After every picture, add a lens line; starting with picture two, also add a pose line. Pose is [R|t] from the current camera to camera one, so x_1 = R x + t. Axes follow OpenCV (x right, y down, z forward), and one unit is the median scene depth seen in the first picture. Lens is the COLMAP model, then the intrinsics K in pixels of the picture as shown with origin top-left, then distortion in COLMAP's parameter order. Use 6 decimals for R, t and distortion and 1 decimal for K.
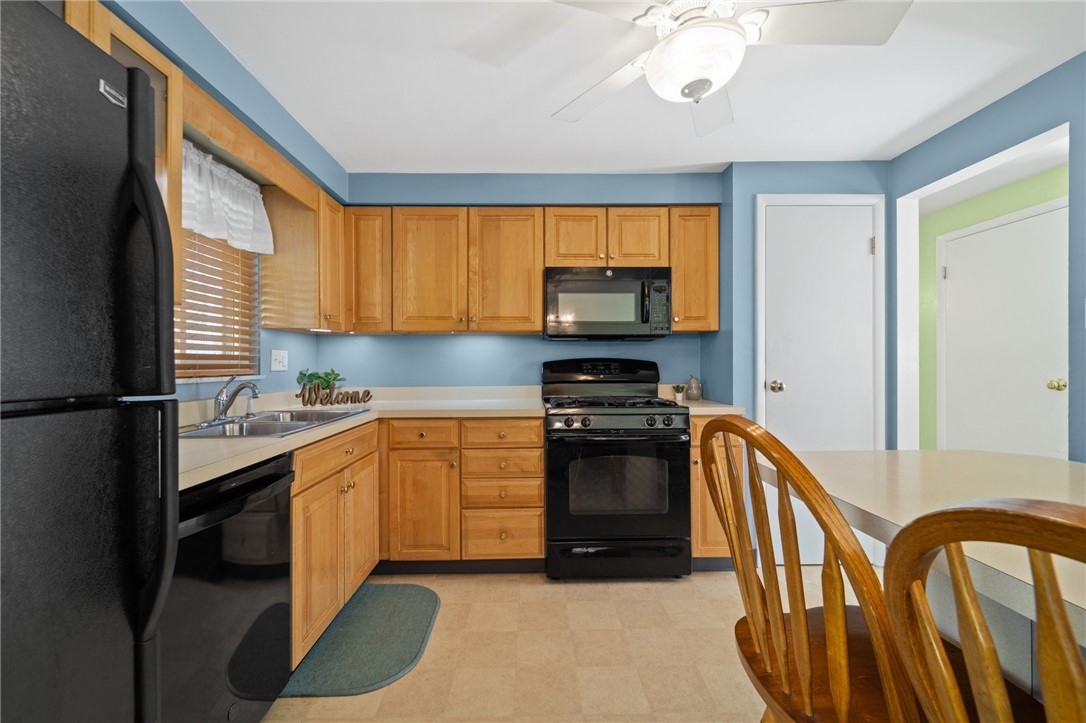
lens RADIAL K [[441.6, 0, 538.2], [0, 441.6, 362.8], [0, 0, 1]] dist [0.002594, 0.000134]
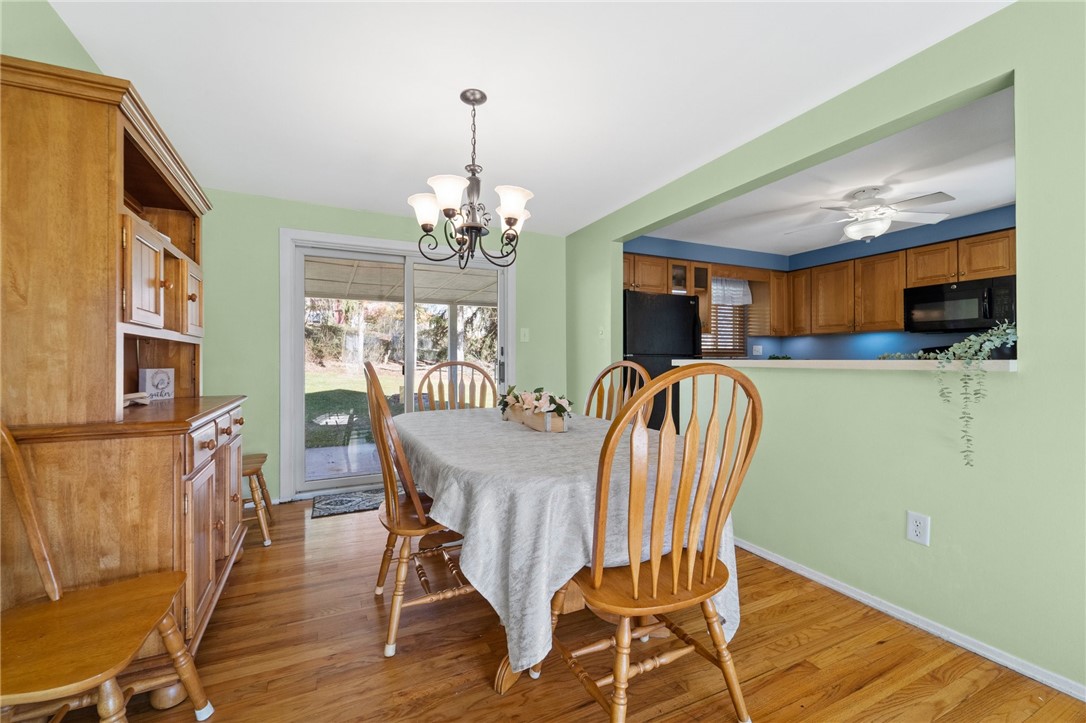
lens RADIAL K [[441.6, 0, 537.5], [0, 441.6, 360.0], [0, 0, 1]] dist [0.002594, 0.000134]
pose [[0.411138, 0.001367, -0.911572, 0.929117], [0.006108, 0.999972, 0.004254, 0.025454], [0.911553, -0.007317, 0.411119, -0.863566]]
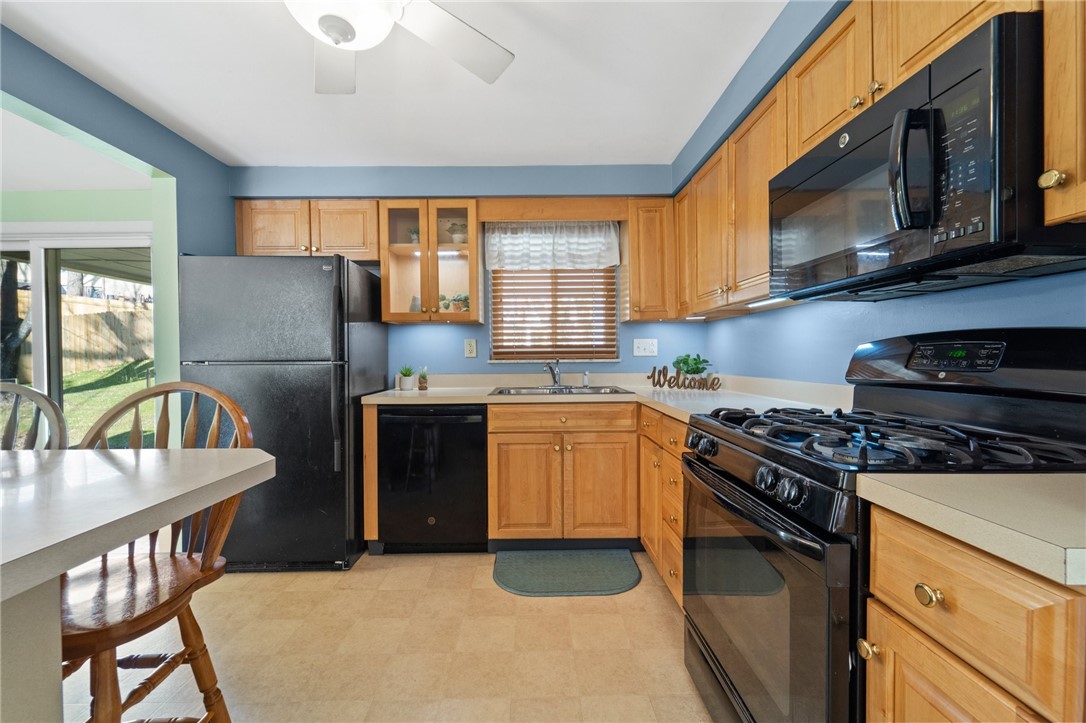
lens RADIAL K [[441.6, 0, 538.5], [0, 441.6, 361.4], [0, 0, 1]] dist [0.002594, 0.000134]
pose [[-0.010944, 0.018877, -0.999762, 0.612572], [0.010589, 0.999768, 0.018762, 0.006922], [0.999884, -0.010381, -0.011141, 0.698029]]
